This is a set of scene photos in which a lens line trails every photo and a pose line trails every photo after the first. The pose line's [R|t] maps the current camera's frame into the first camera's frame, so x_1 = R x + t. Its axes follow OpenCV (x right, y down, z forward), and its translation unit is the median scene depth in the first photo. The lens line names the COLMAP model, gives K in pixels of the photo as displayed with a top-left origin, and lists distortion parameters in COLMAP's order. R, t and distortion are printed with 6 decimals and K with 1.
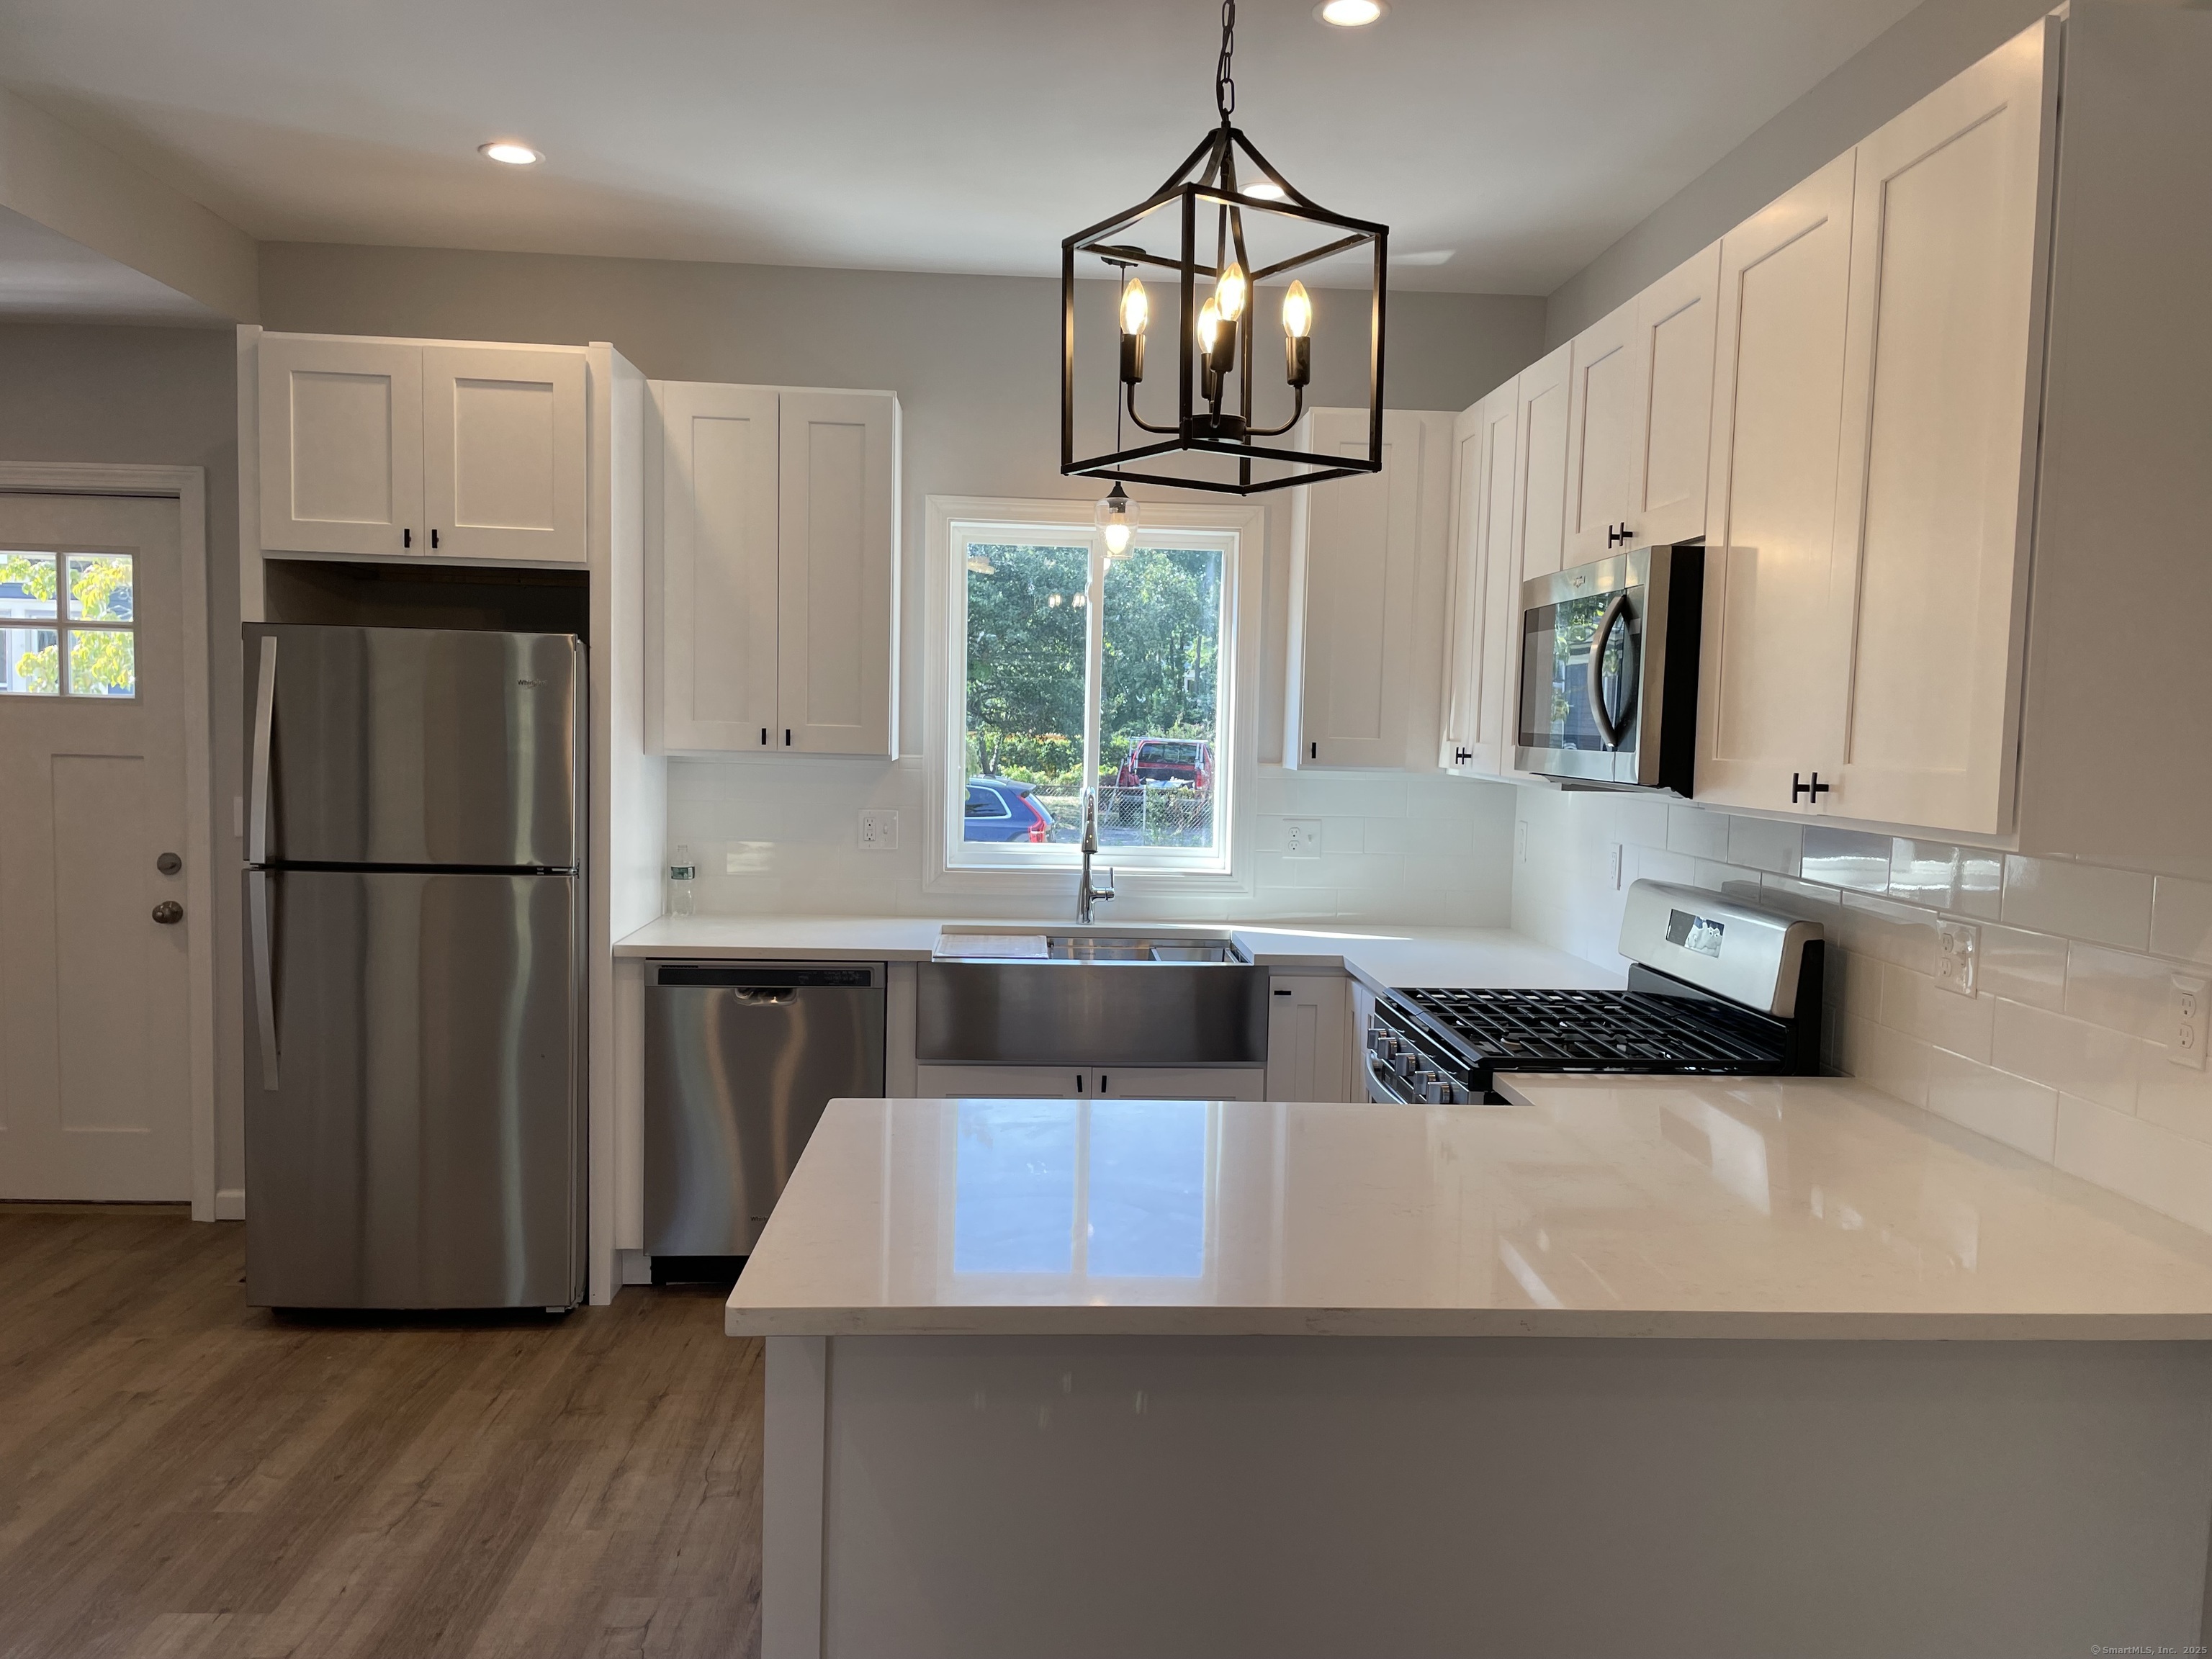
lens RADIAL K [[1652.1, 0, 1141.1], [0, 1652.1, 839.2], [0, 0, 1]] dist [0.114200, -0.119392]
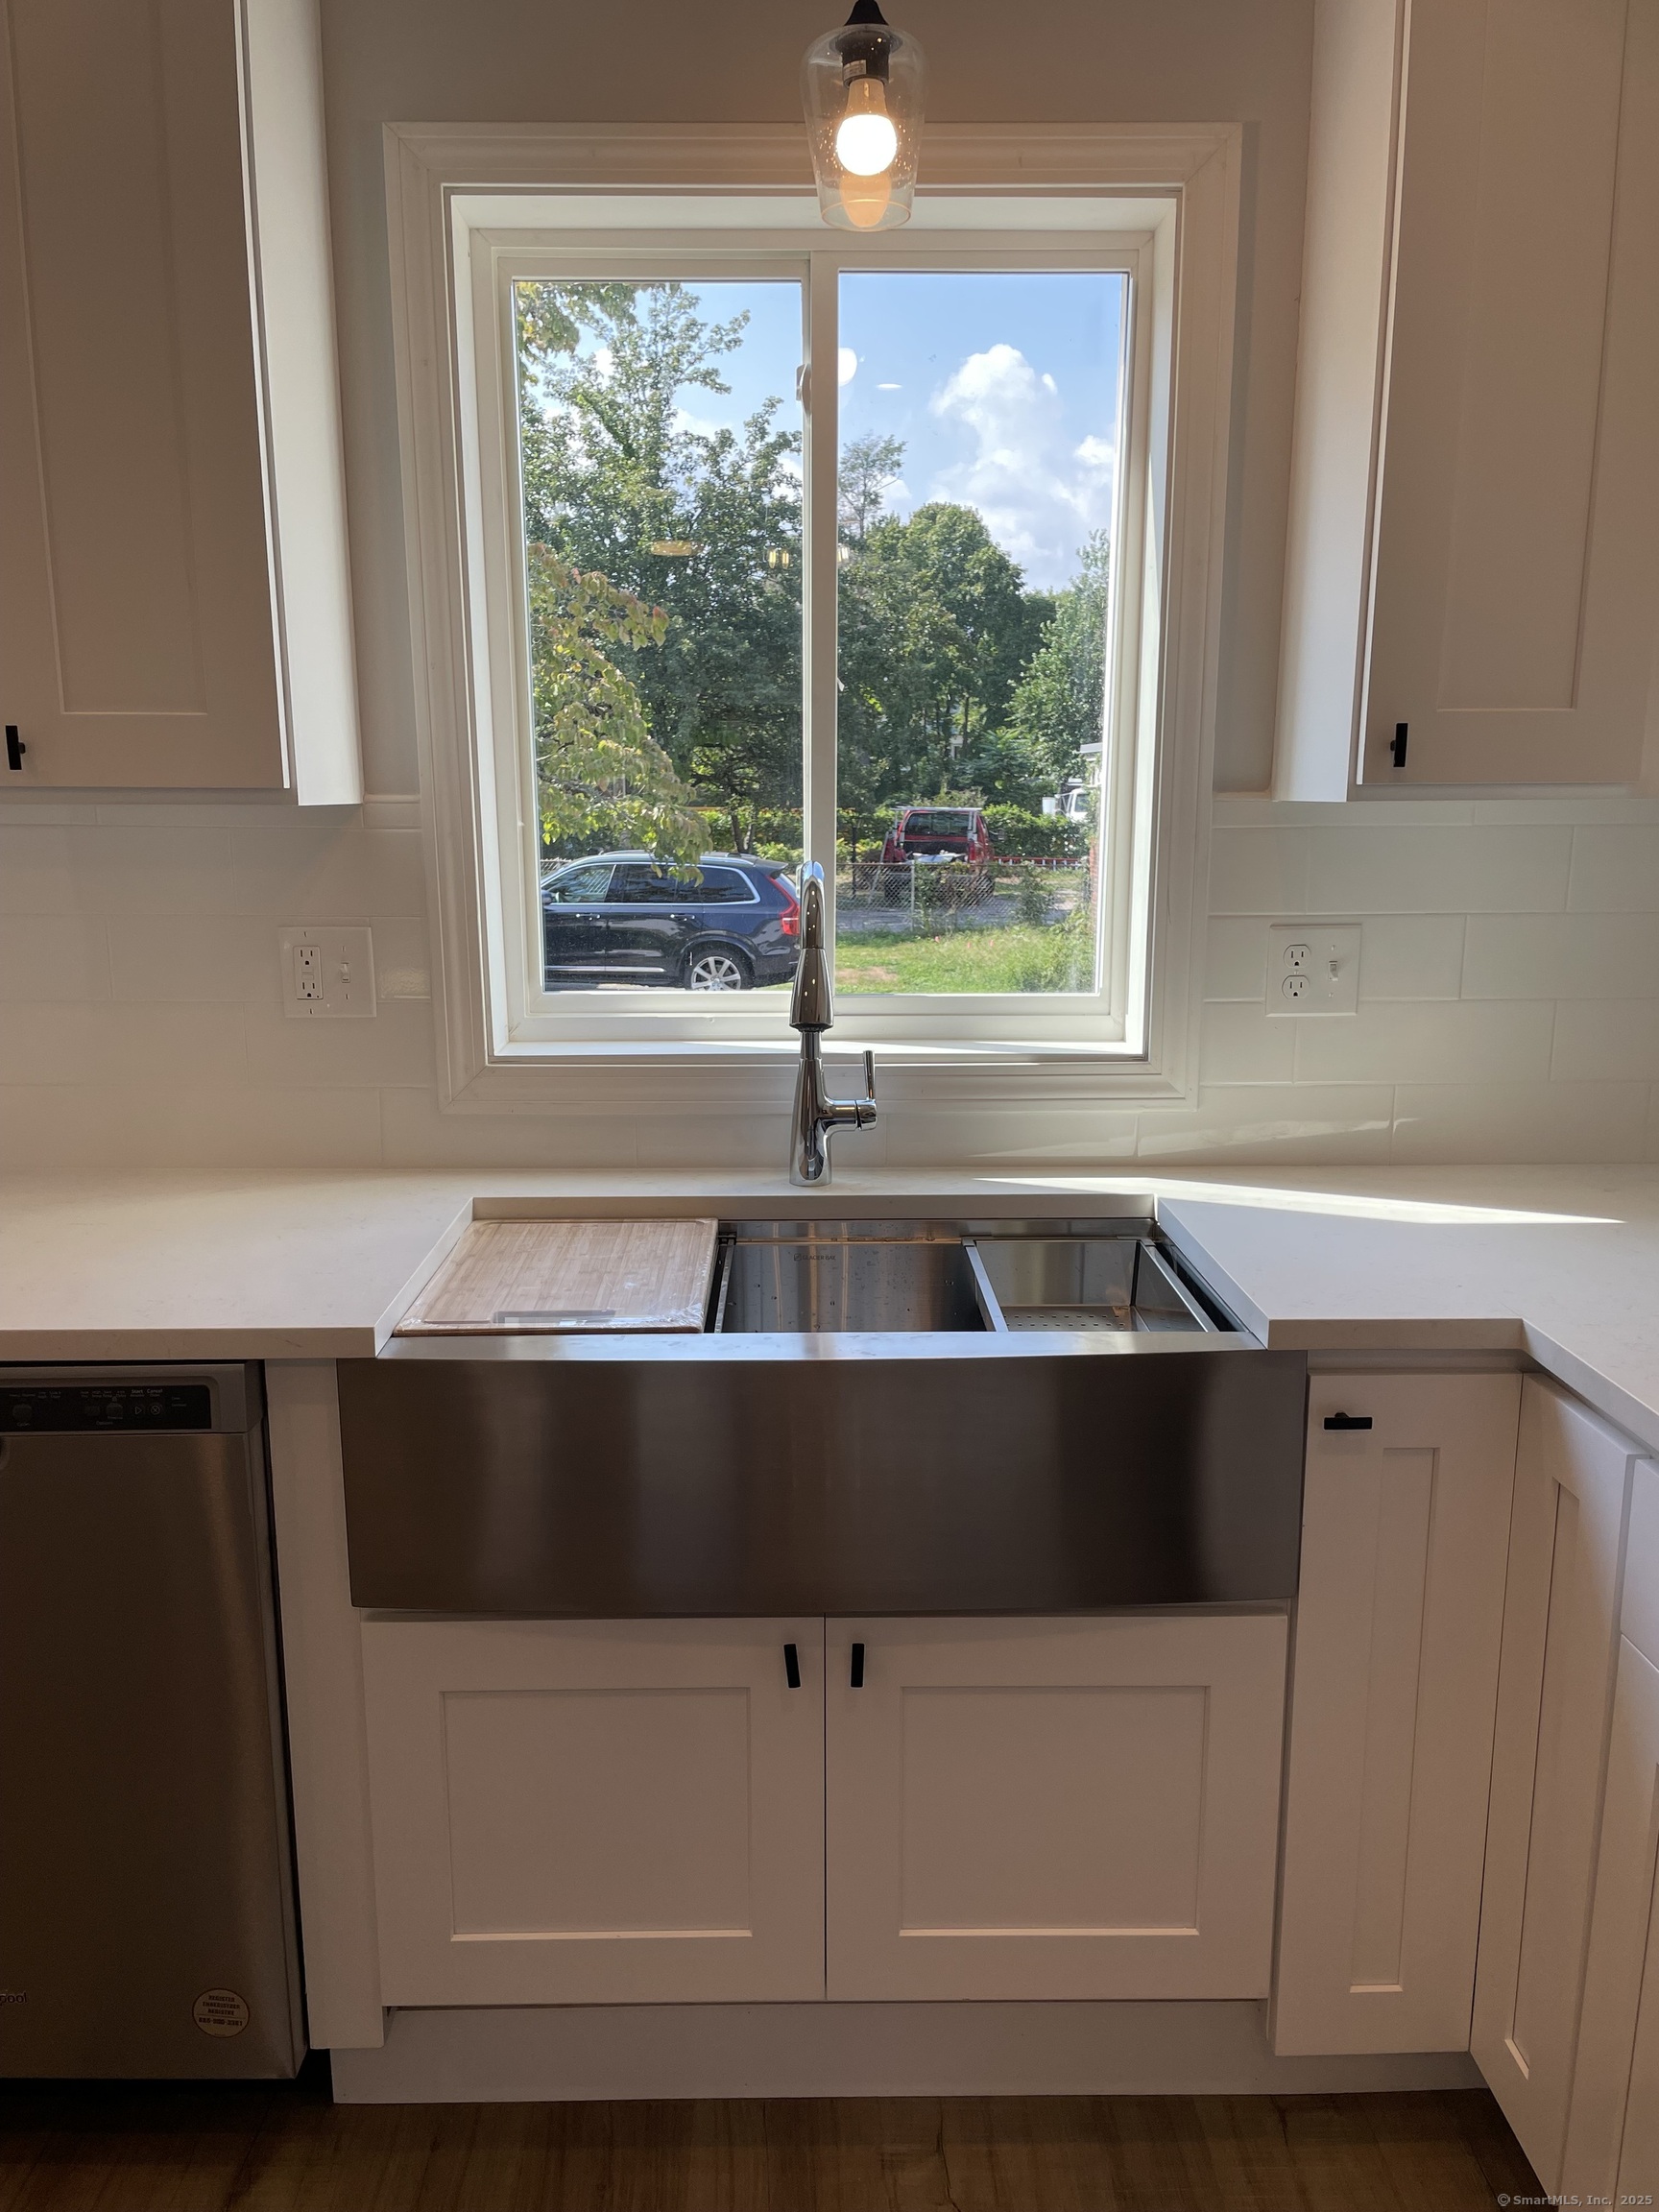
lens RADIAL K [[1652.1, 0, 819.7], [0, 1652.1, 1103.0], [0, 0, 1]] dist [0.114200, -0.119392]
pose [[0.998351, -0.017324, -0.054722, -0.008097], [0.023328, 0.993540, 0.111061, -0.019114], [0.052444, -0.112155, 0.992306, 0.631537]]
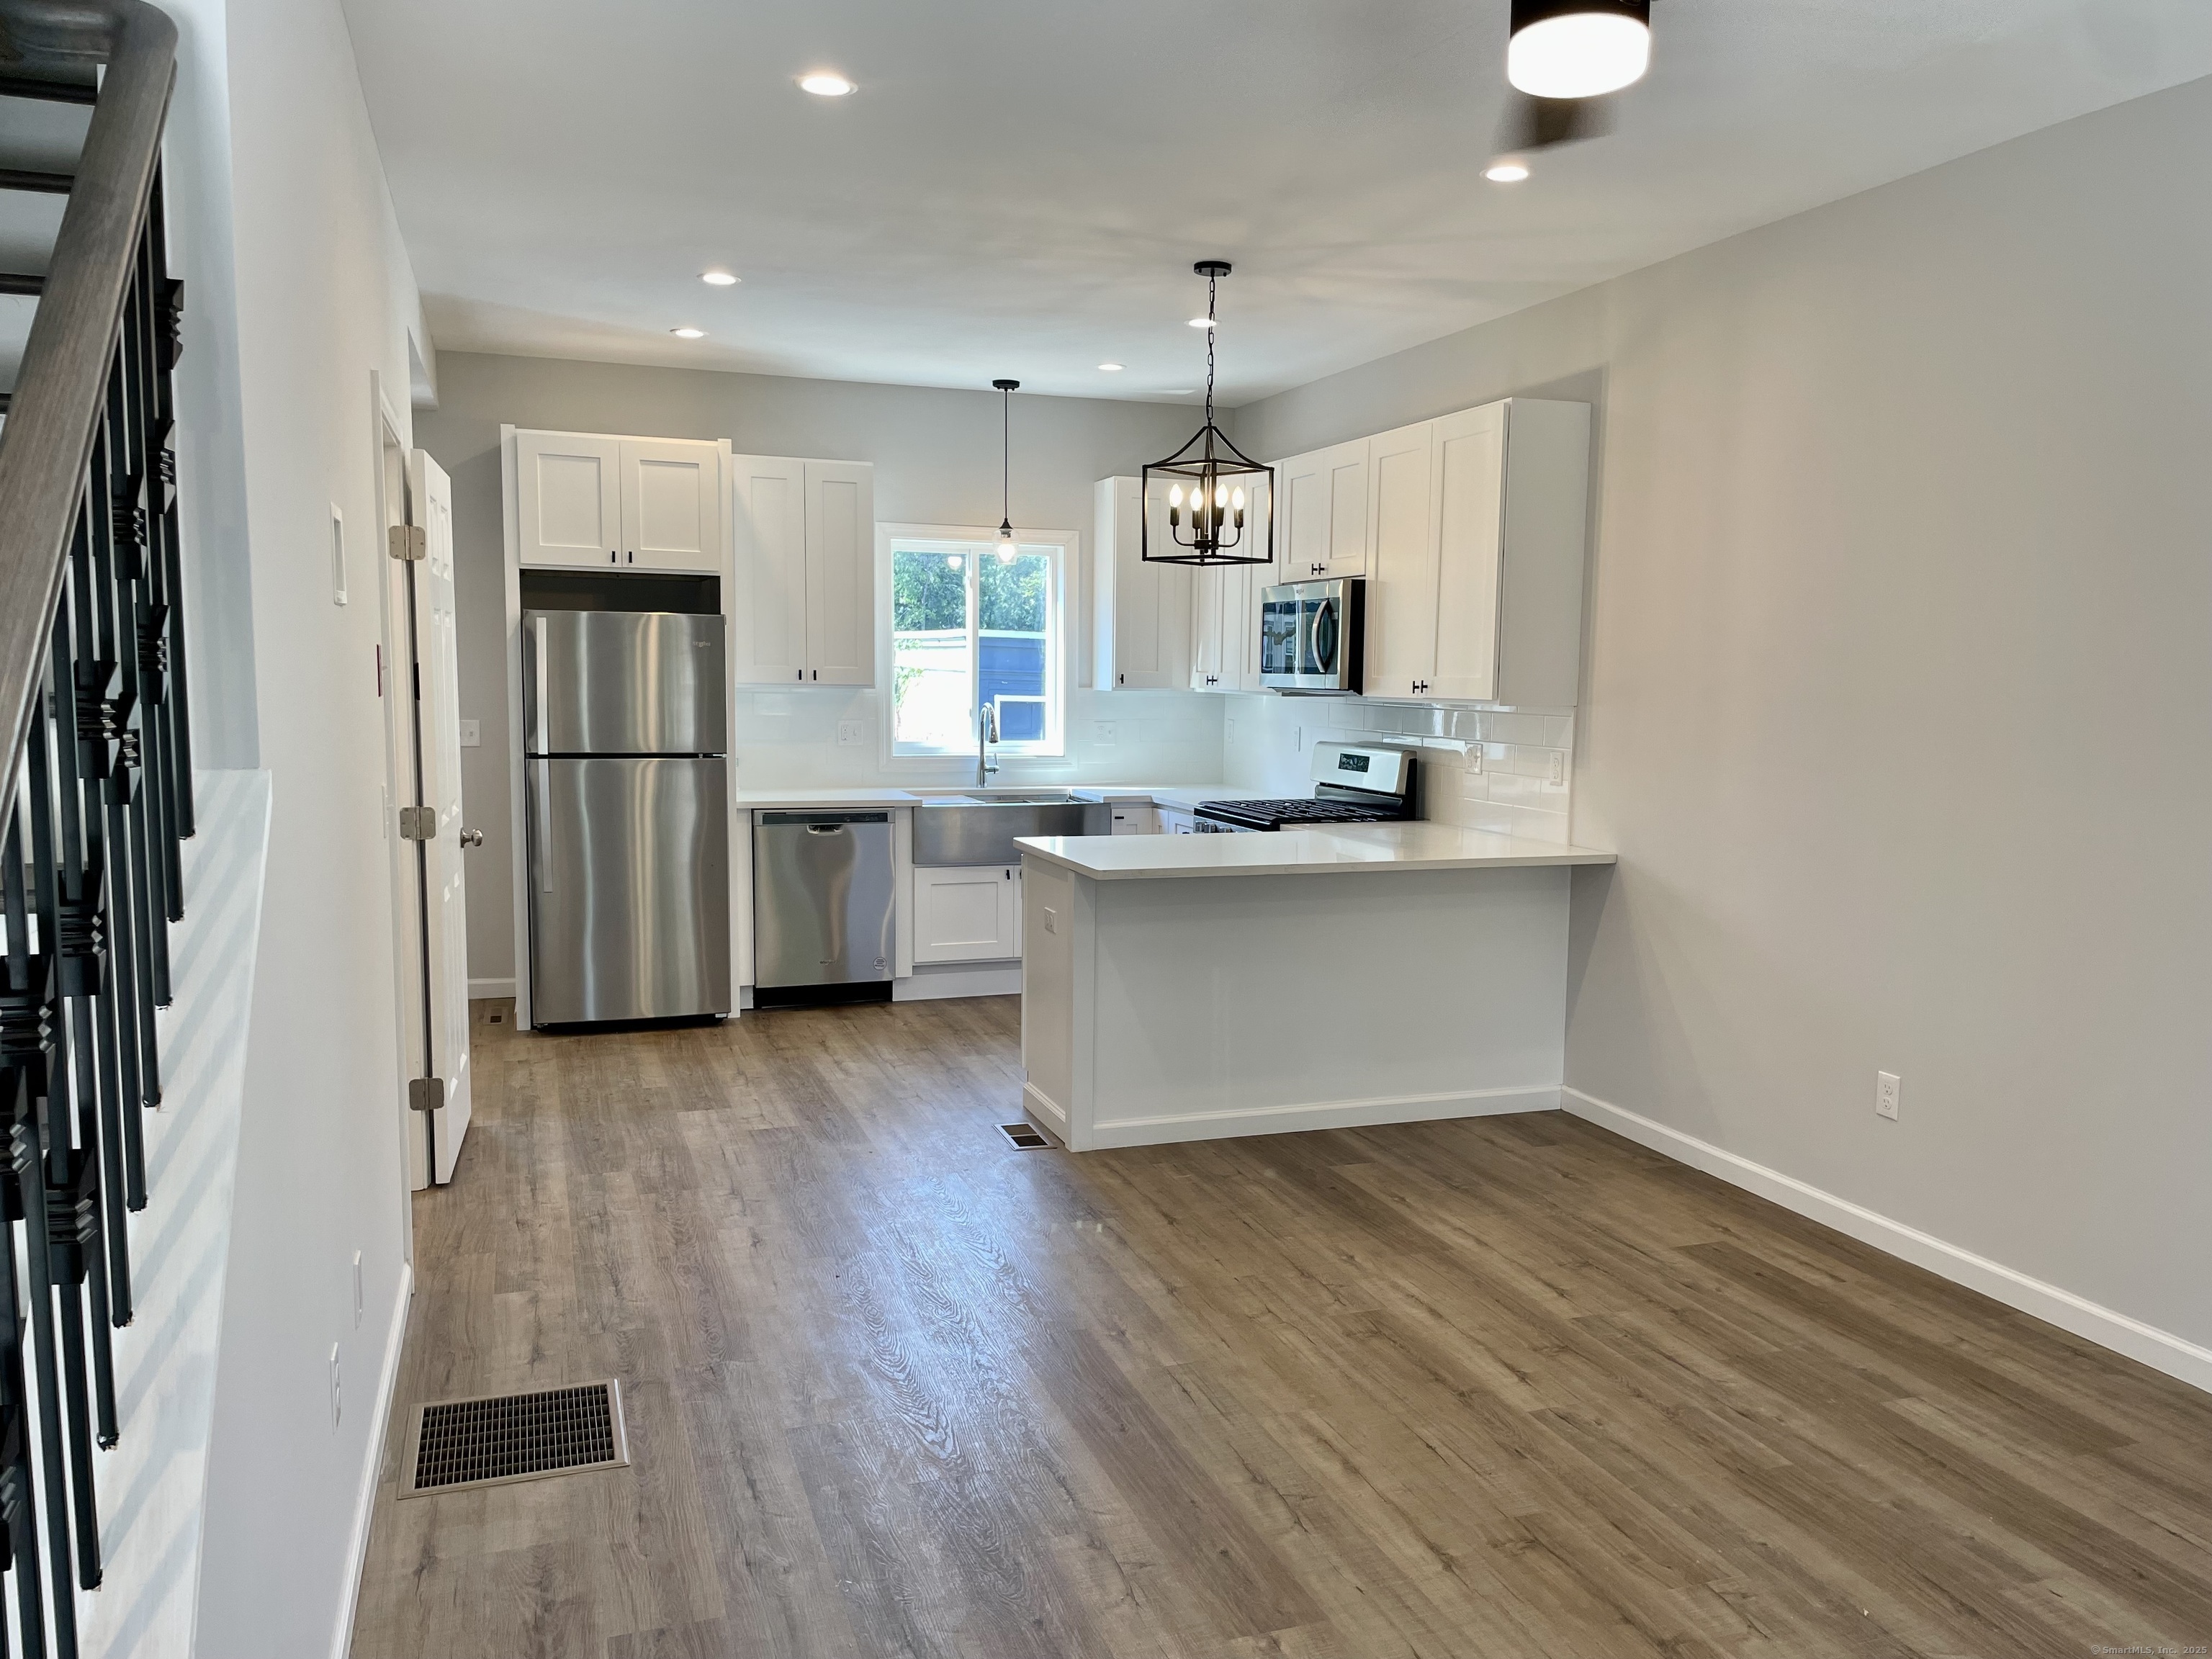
lens RADIAL K [[1652.1, 0, 1141.1], [0, 1652.1, 839.2], [0, 0, 1]] dist [0.114200, -0.119392]
pose [[0.959716, -0.042777, 0.277696, -0.370776], [0.032451, 0.998604, 0.041680, 0.042597], [-0.279091, -0.030990, 0.959764, -0.667938]]
